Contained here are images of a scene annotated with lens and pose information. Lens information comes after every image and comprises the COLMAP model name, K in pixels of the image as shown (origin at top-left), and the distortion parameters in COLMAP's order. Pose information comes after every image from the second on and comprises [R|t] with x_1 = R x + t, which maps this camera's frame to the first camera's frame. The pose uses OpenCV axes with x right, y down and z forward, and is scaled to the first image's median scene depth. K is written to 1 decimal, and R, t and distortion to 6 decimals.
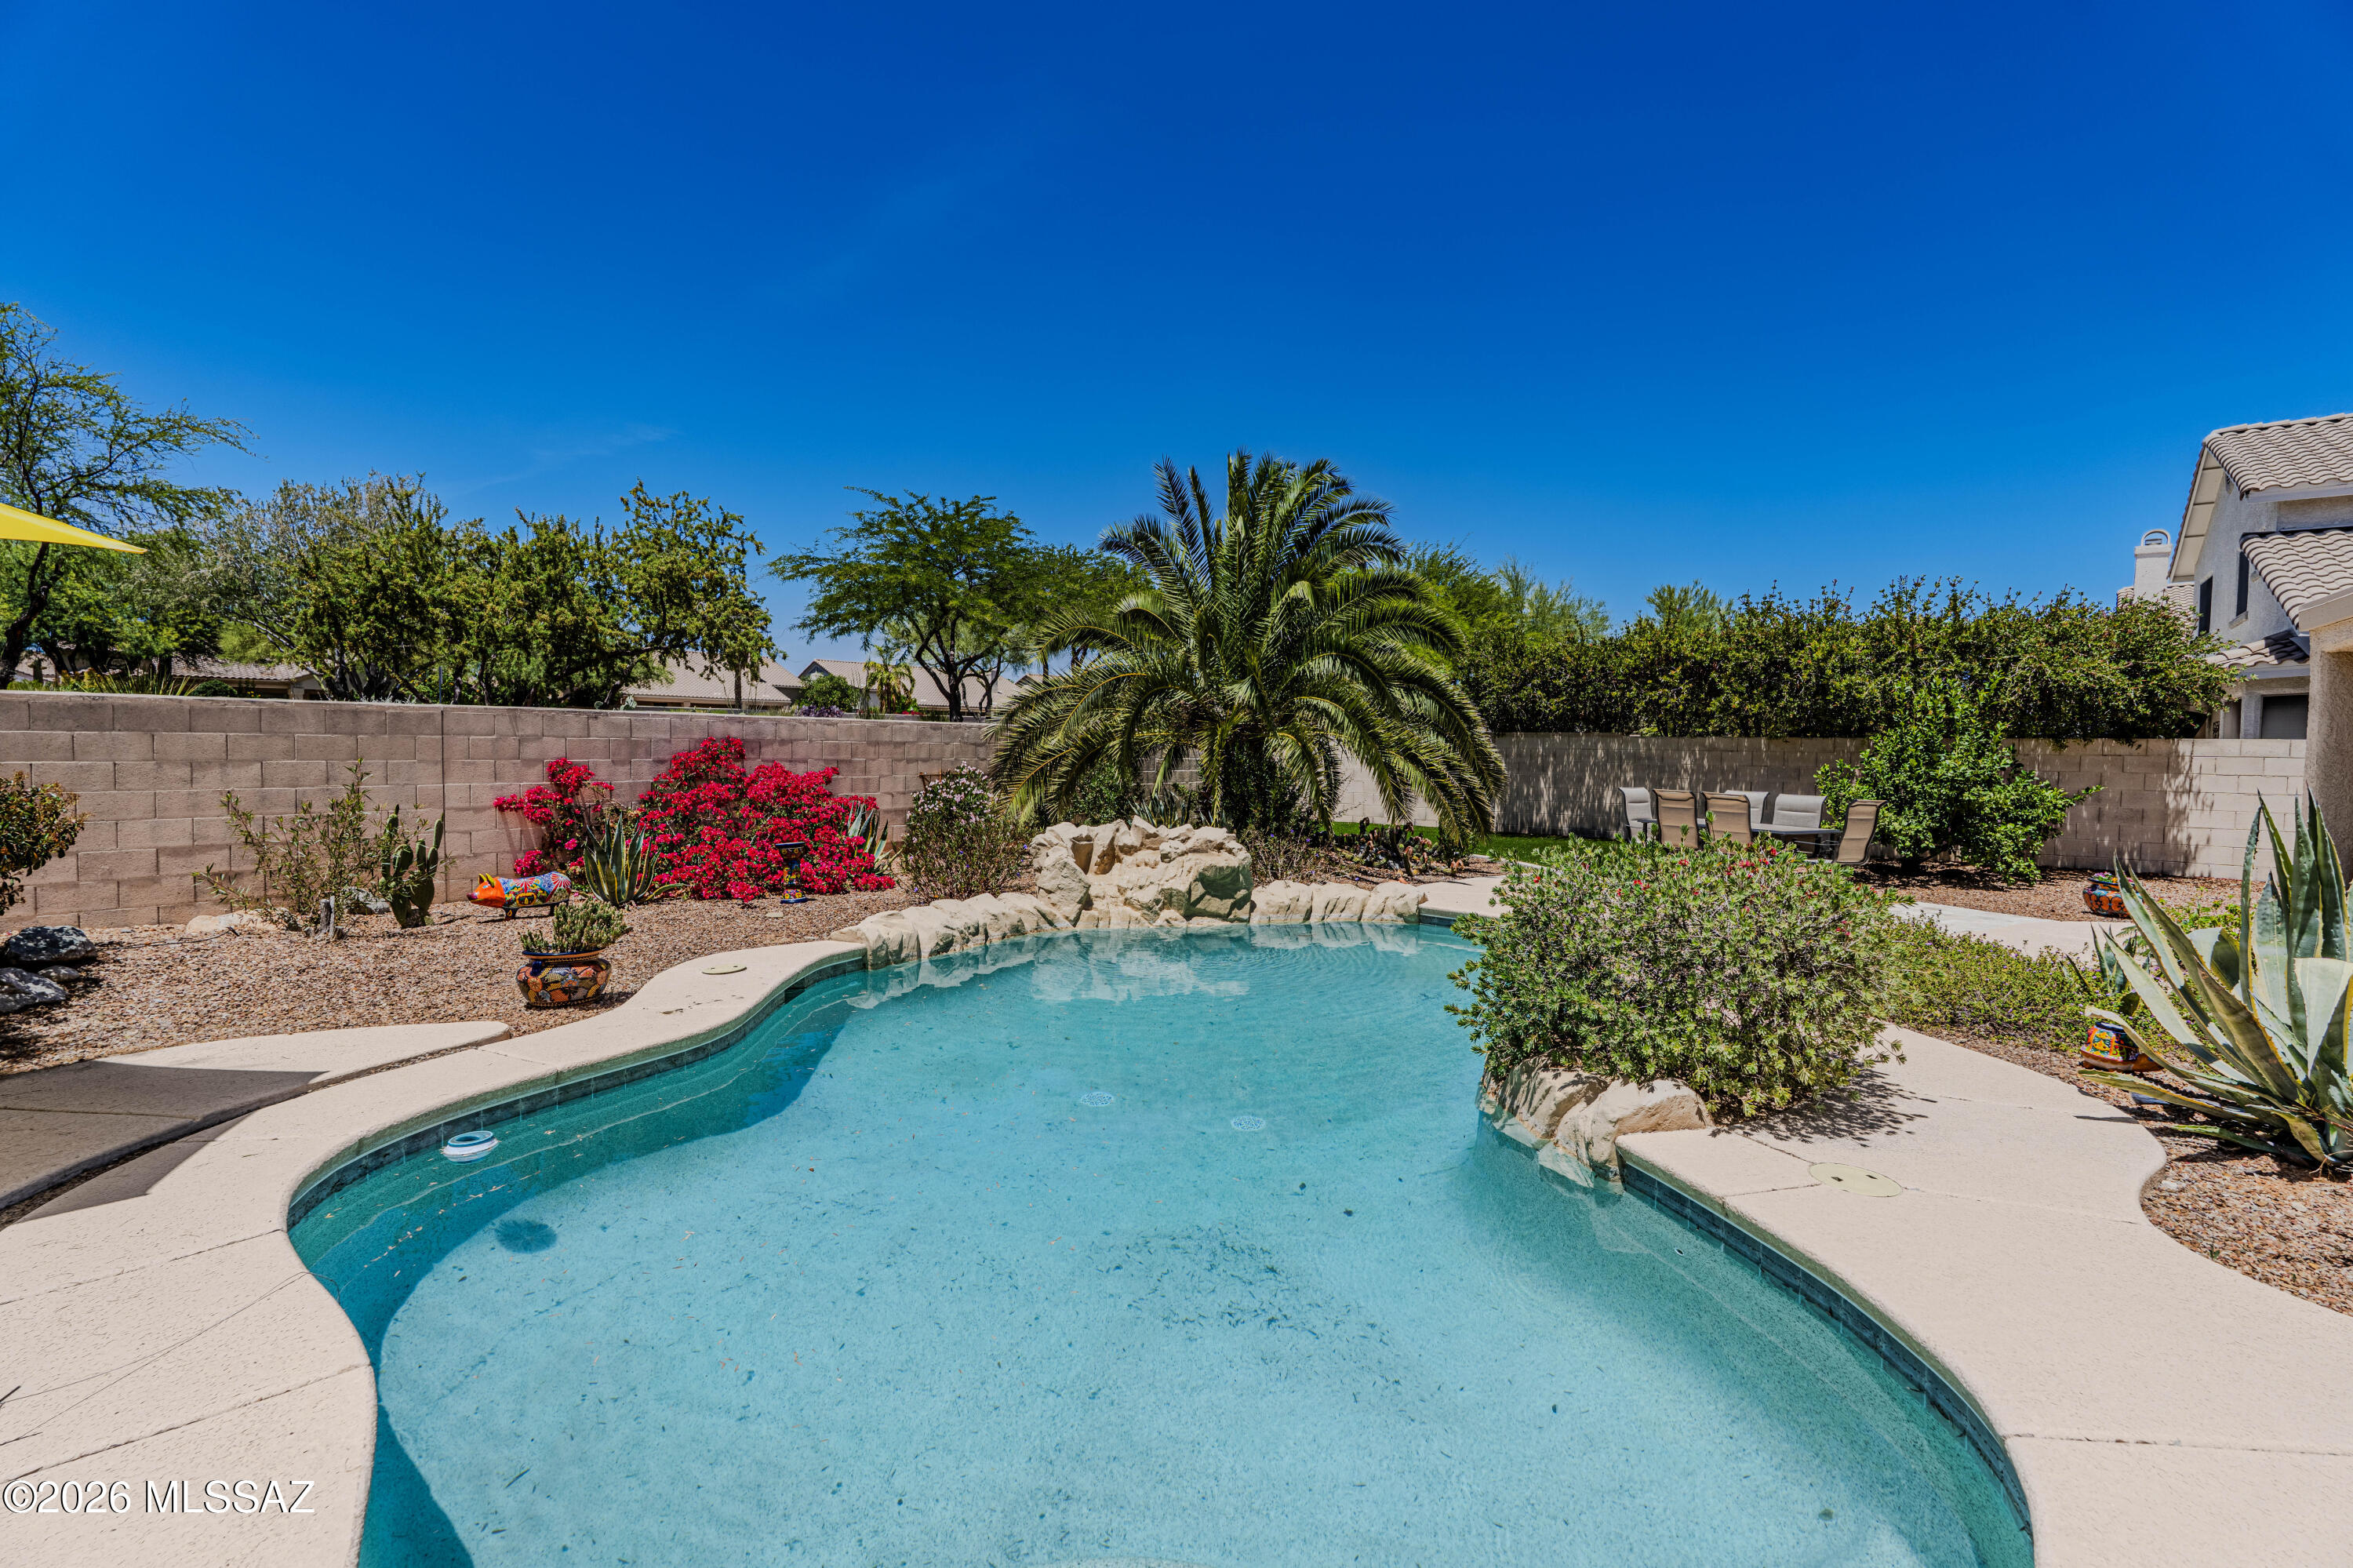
lens RADIAL K [[1020.6, 0, 1176.9], [0, 1020.6, 788.4], [0, 0, 1]] dist [-0.004369, -0.000612]
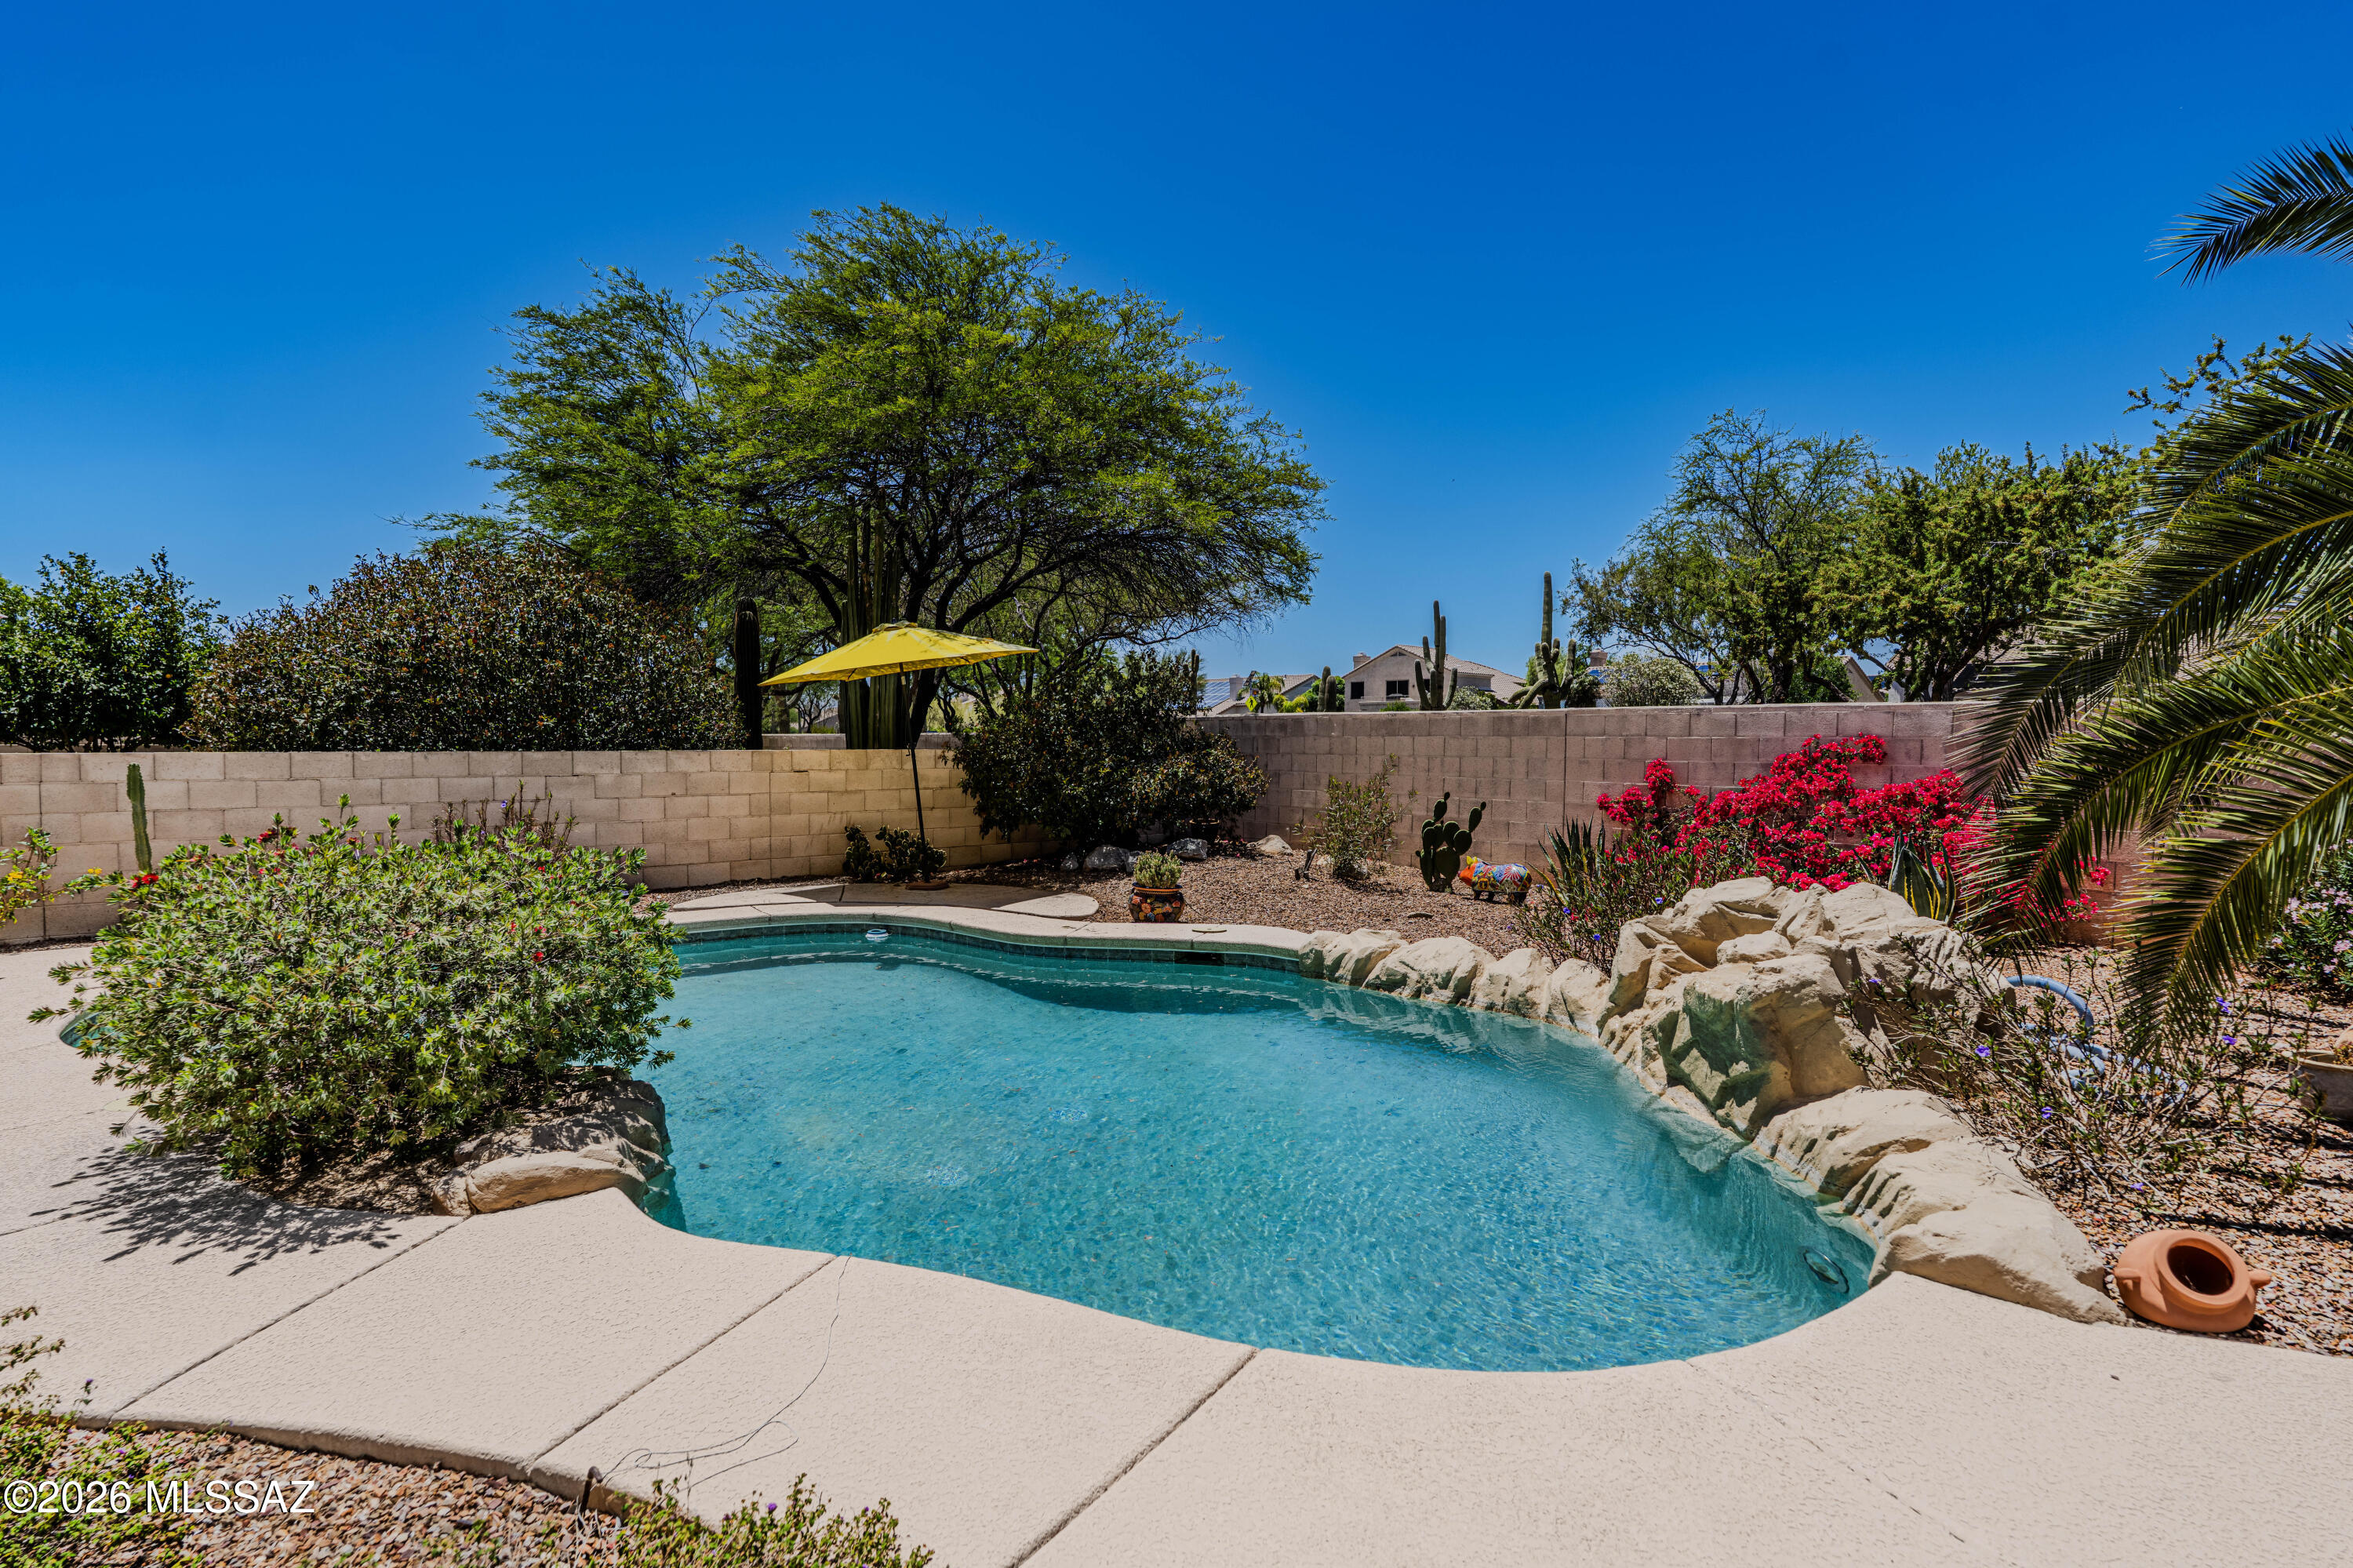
lens RADIAL K [[1181.3, 0, 1176.5], [0, 1181.3, 784.0], [0, 0, 1]] dist [-0.001088, -0.000229]
pose [[-0.238691, 0.022313, -0.970839, 0.609465], [-0.048398, 0.998220, 0.034841, -0.024360], [0.969889, 0.055302, -0.237186, 0.882962]]
